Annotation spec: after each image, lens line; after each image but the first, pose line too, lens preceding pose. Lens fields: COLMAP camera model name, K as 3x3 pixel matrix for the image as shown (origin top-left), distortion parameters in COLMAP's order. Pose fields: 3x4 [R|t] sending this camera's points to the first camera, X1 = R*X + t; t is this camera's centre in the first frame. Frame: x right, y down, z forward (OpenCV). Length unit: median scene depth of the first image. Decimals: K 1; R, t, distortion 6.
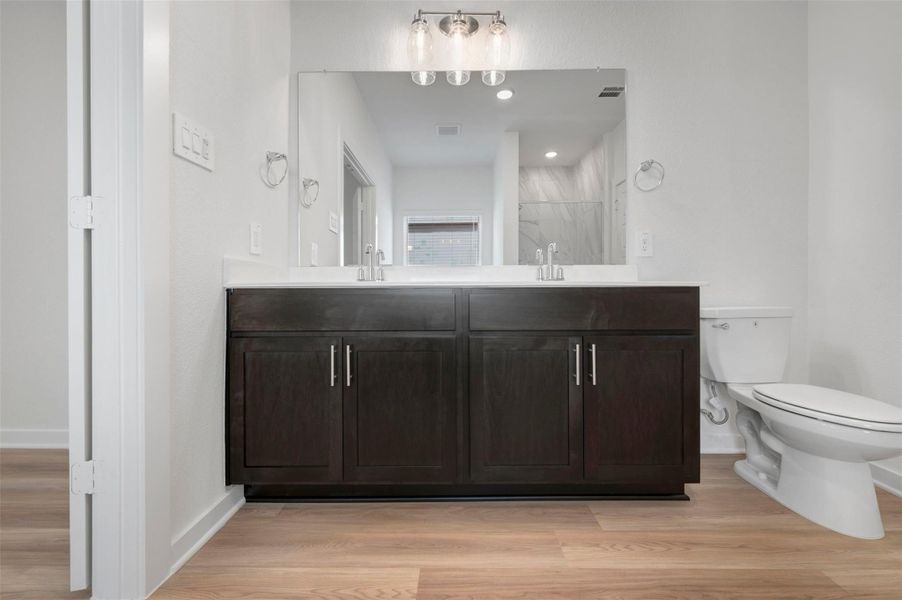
lens RADIAL K [[361.5, 0, 446.9], [0, 361.5, 288.5], [0, 0, 1]] dist [-0.001258, -0.000239]
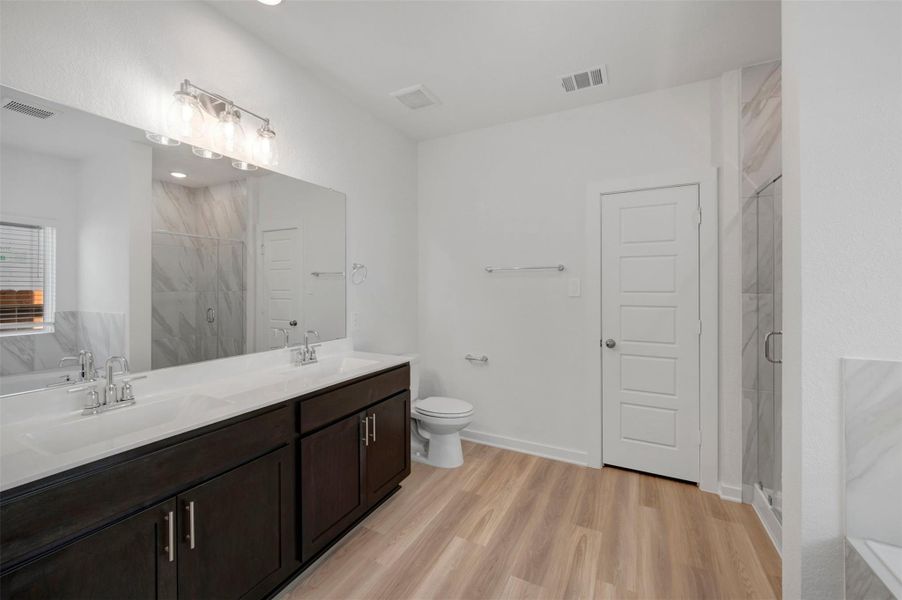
lens RADIAL K [[361.5, 0, 446.9], [0, 361.5, 288.5], [0, 0, 1]] dist [-0.001258, -0.000239]
pose [[0.456306, -0.001815, 0.889821, -0.740965], [0.004133, 0.999991, -0.000080, -0.342419], [-0.889814, 0.003714, 0.456309, 0.052461]]
